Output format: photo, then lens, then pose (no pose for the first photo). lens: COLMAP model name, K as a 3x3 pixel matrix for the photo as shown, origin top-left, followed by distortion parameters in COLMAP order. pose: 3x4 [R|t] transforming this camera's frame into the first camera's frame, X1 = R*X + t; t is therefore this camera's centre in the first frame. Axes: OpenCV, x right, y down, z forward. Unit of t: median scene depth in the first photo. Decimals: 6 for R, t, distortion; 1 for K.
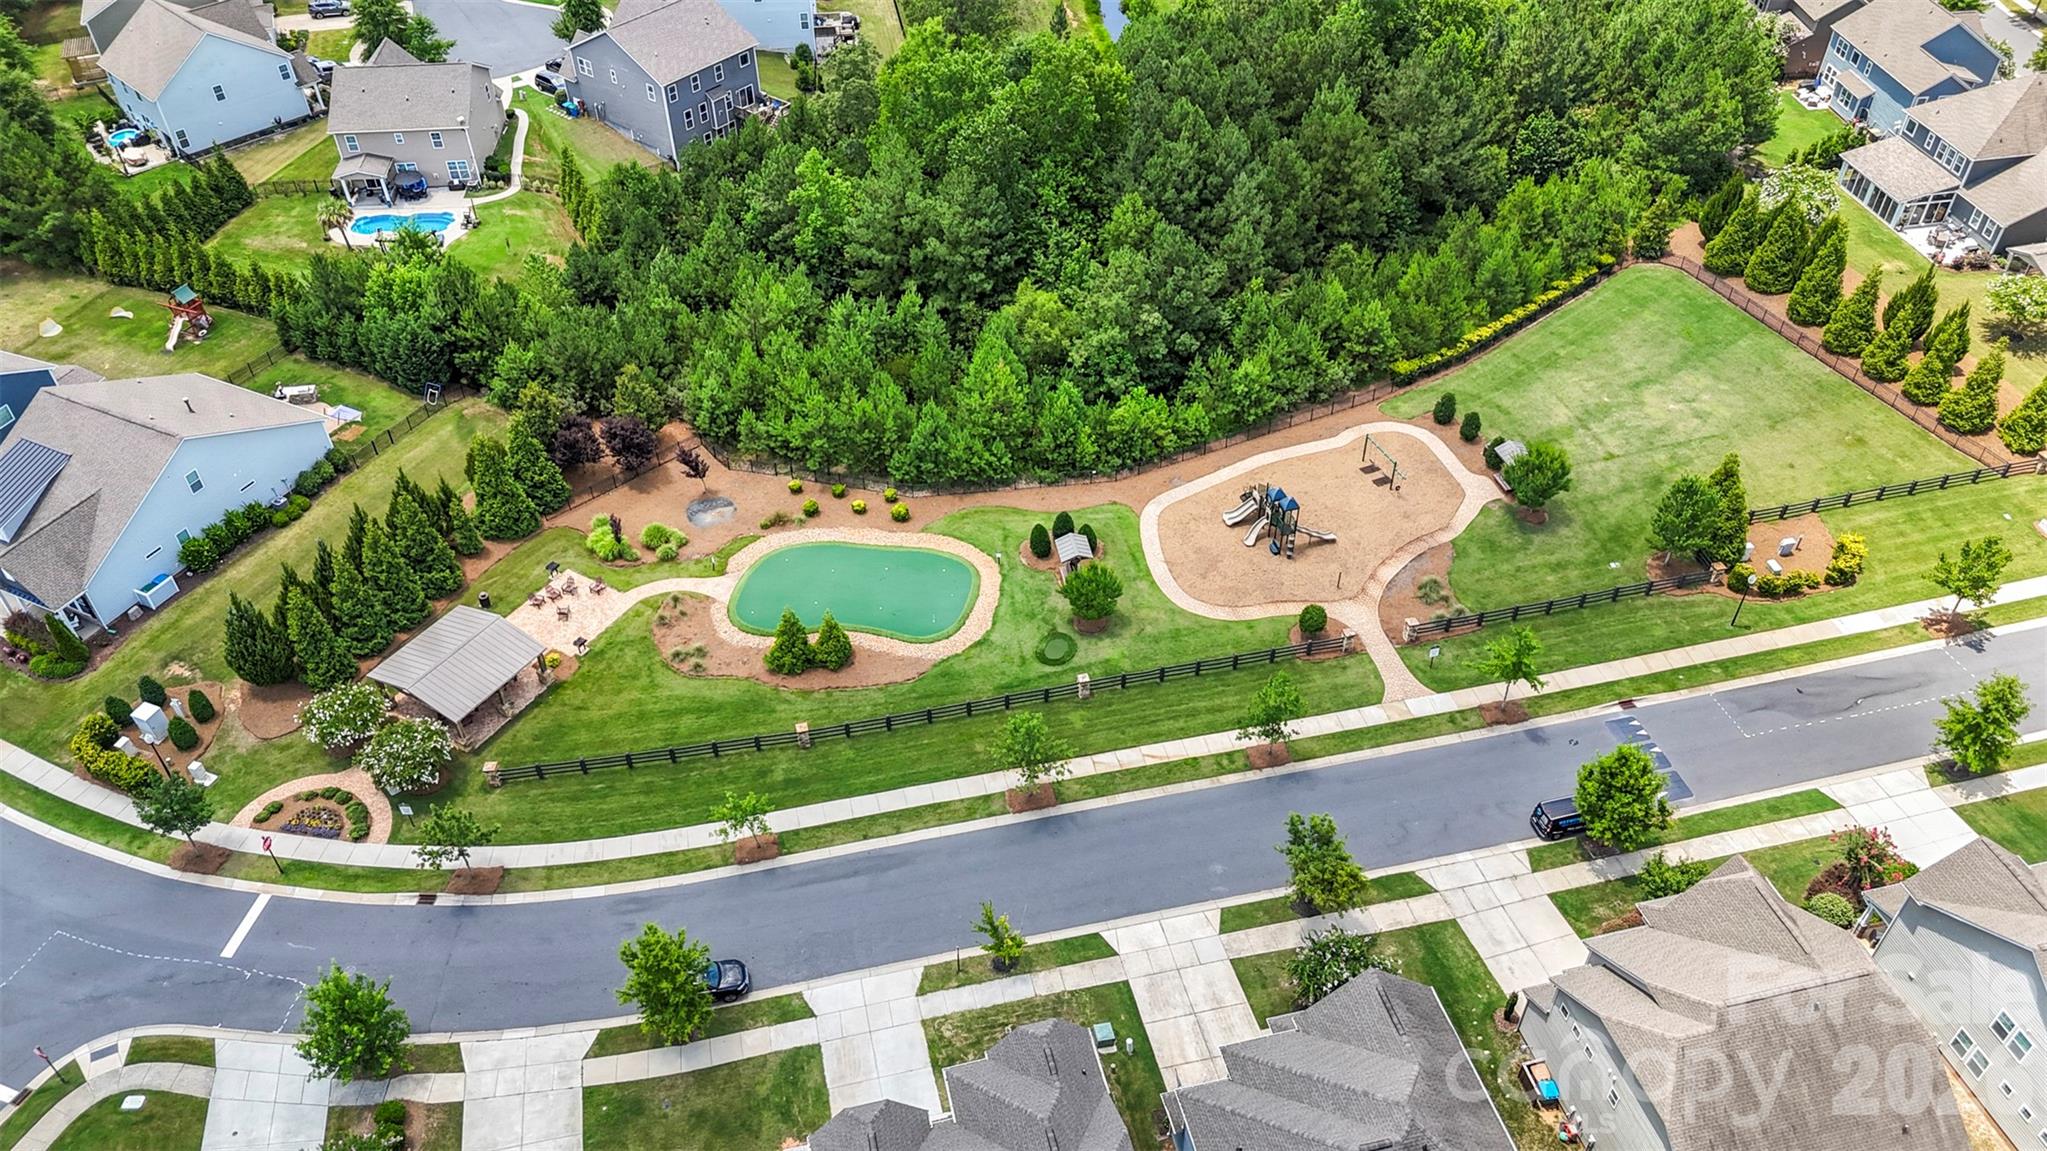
lens RADIAL K [[1516.0, 0, 1023.5], [0, 1516.0, 575.5], [0, 0, 1]] dist [0.117265, -0.134316]
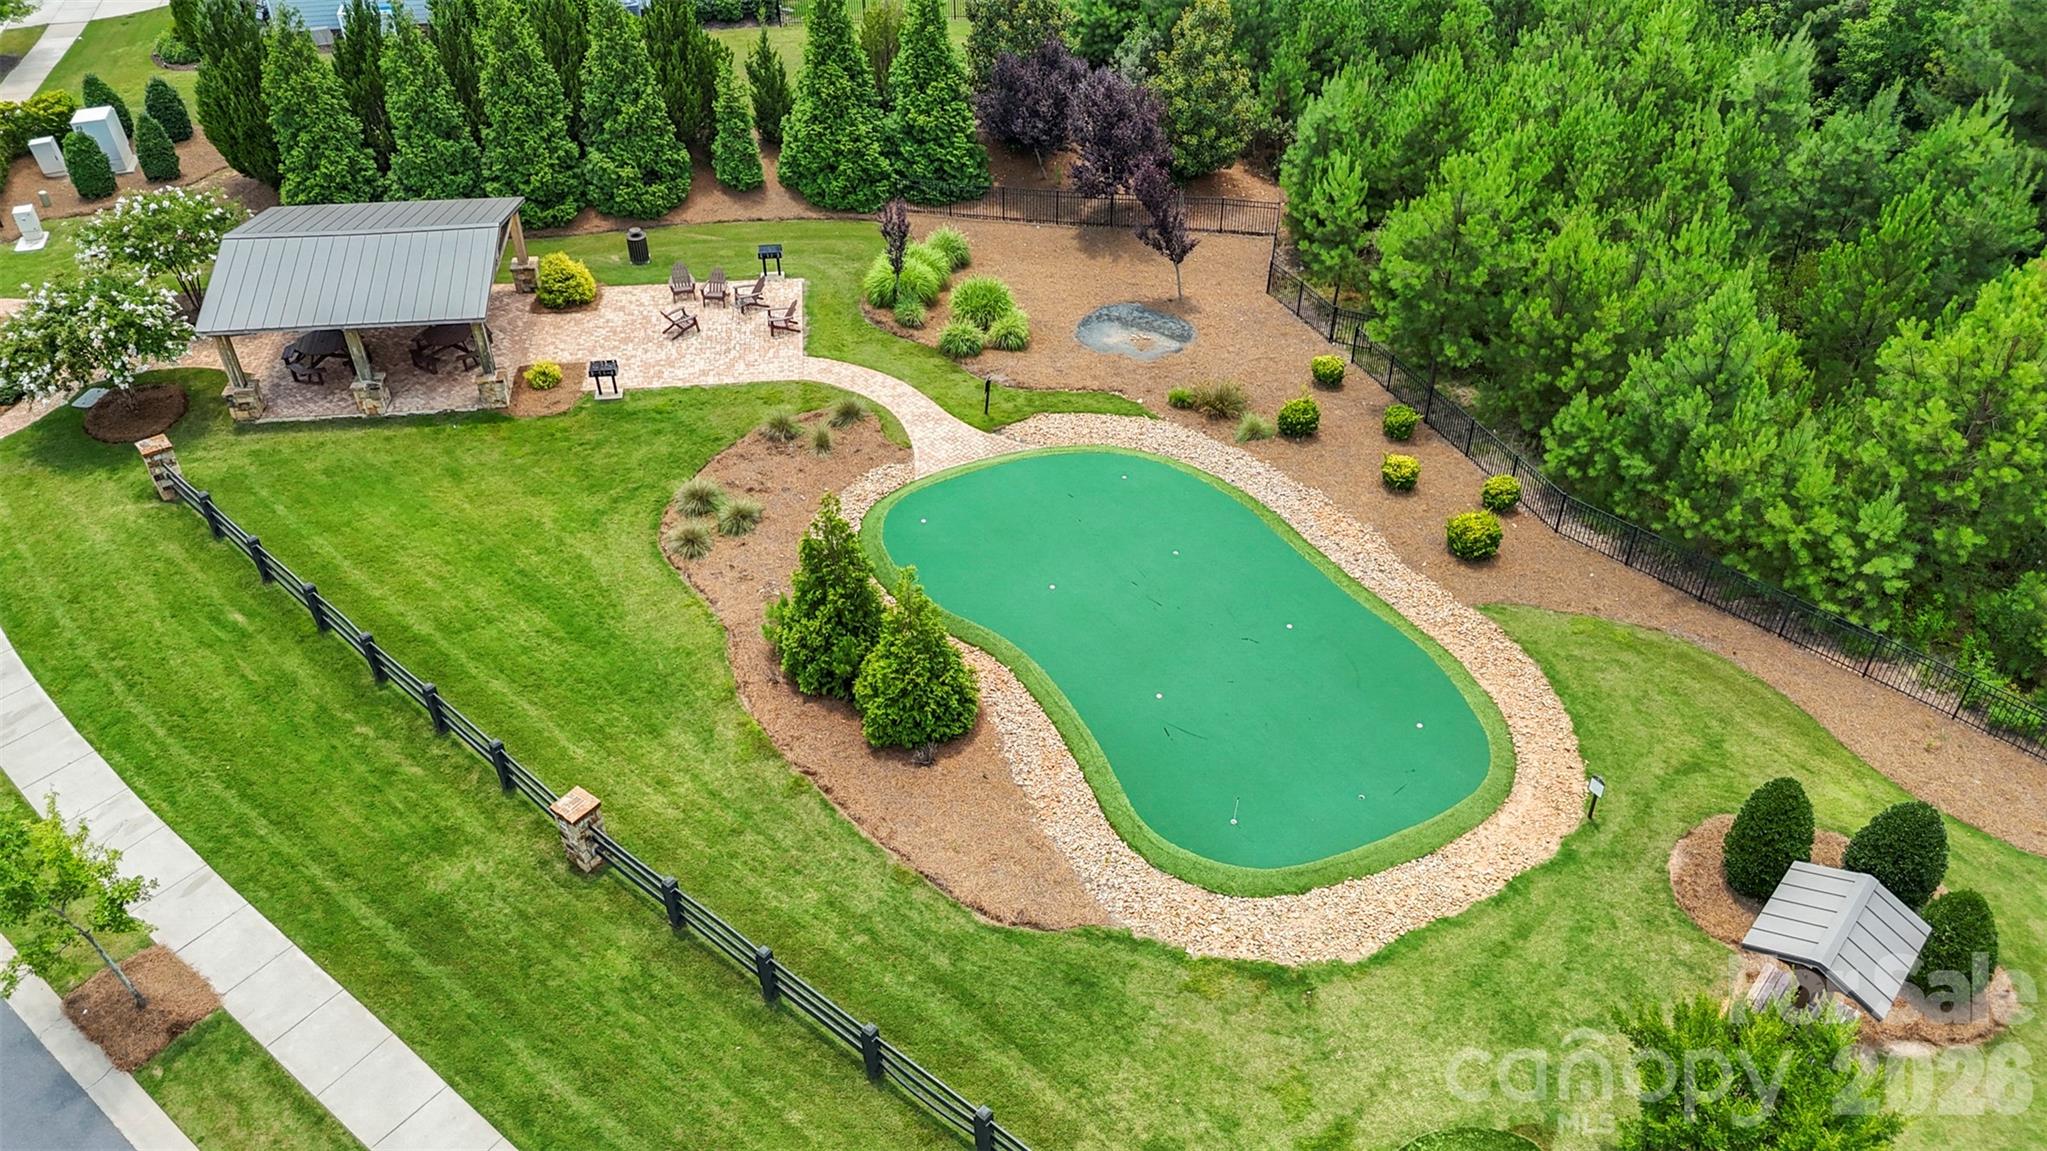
lens RADIAL K [[1516.0, 0, 1023.5], [0, 1516.0, 575.5], [0, 0, 1]] dist [0.117265, -0.134316]
pose [[0.607626, 0.495206, -0.620936, 0.078812], [-0.519324, 0.839251, 0.161123, -0.037538], [0.600910, 0.224565, 0.767123, 0.689591]]
